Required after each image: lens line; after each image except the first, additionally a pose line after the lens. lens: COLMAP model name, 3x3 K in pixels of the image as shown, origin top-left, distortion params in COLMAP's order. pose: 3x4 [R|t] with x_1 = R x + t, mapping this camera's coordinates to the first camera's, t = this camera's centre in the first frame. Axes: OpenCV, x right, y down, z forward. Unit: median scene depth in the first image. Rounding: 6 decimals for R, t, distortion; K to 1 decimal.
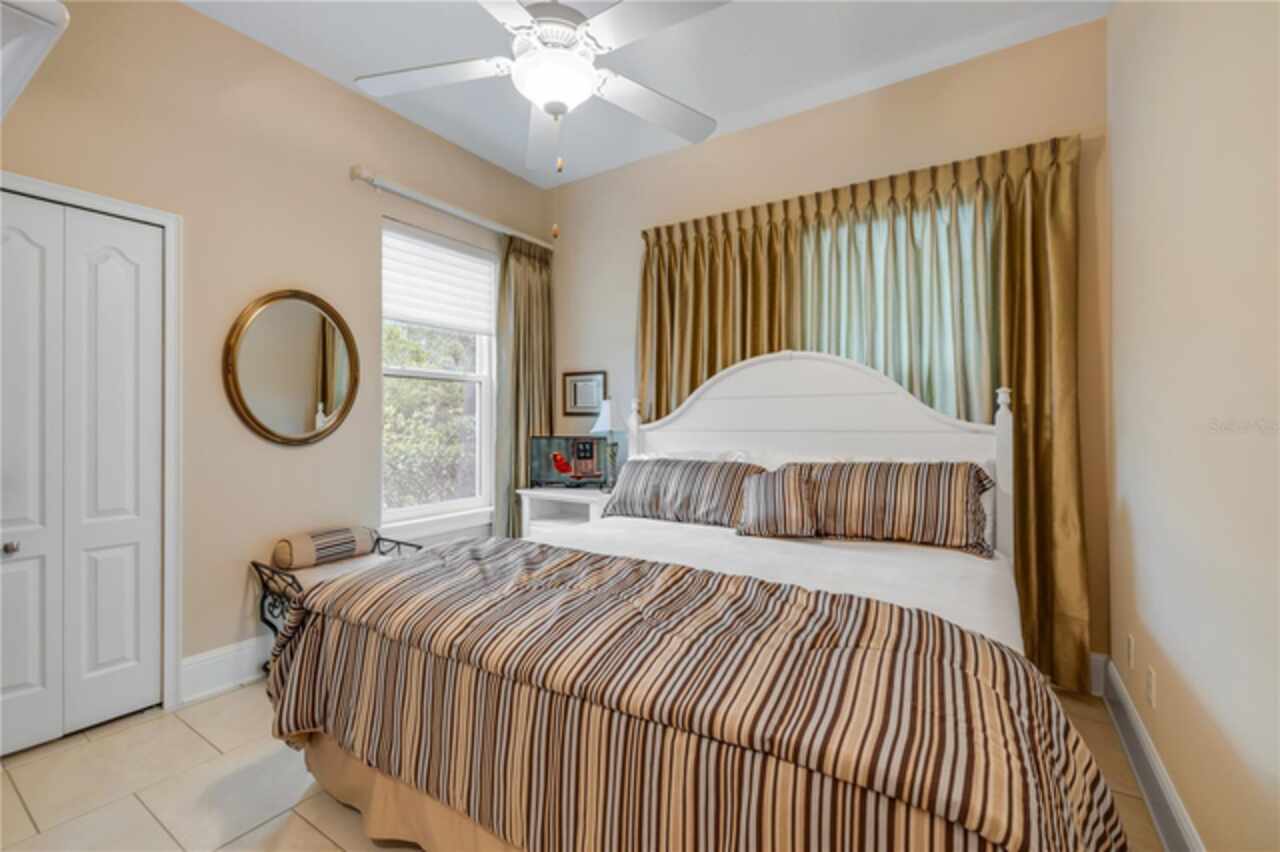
lens RADIAL K [[536.3, 0, 635.3], [0, 536.3, 419.5], [0, 0, 1]] dist [-0.001327, -0.000091]
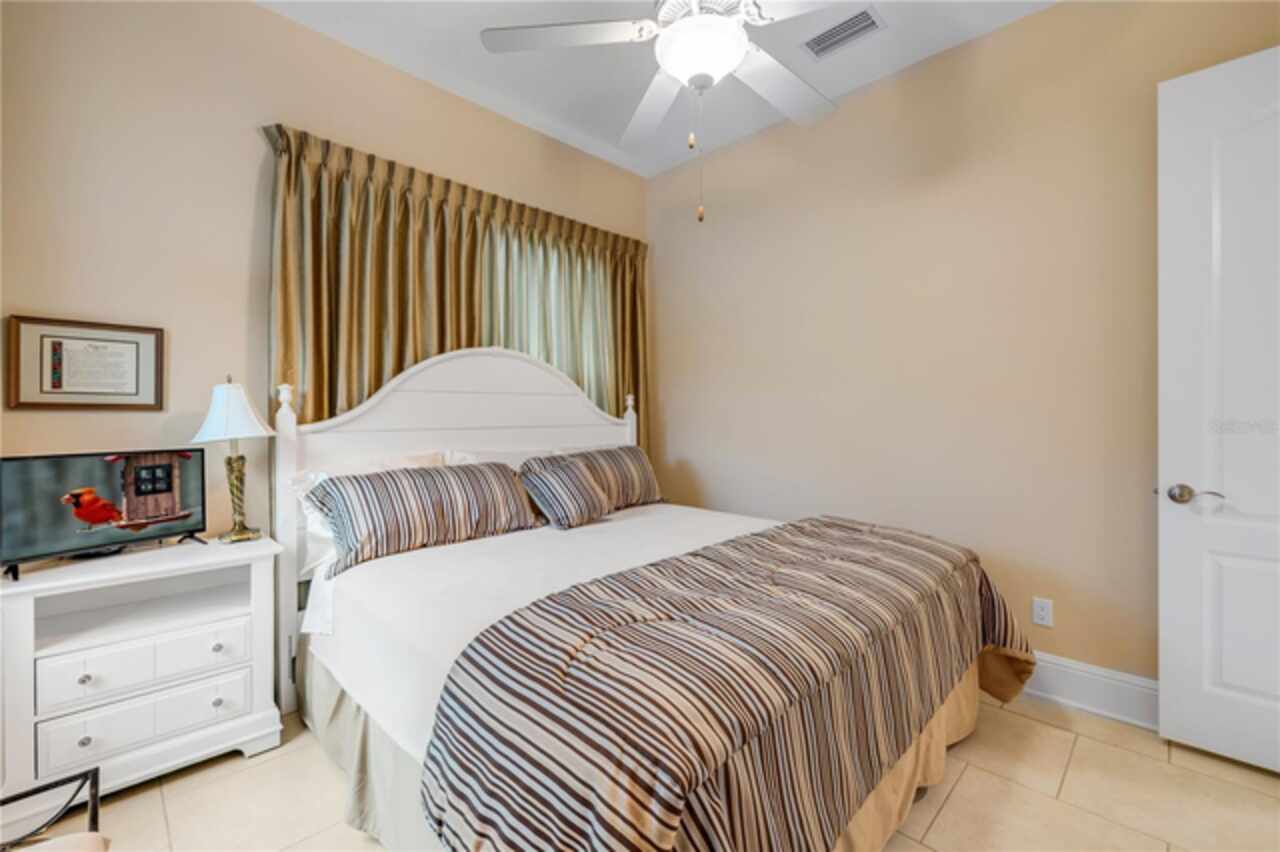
lens RADIAL K [[536.3, 0, 635.3], [0, 536.3, 419.5], [0, 0, 1]] dist [-0.001327, -0.000091]
pose [[0.237922, -0.006086, 0.971265, -0.536434], [0.002259, 0.999981, 0.005712, 0.000049], [-0.971282, 0.000835, 0.237931, 0.440323]]
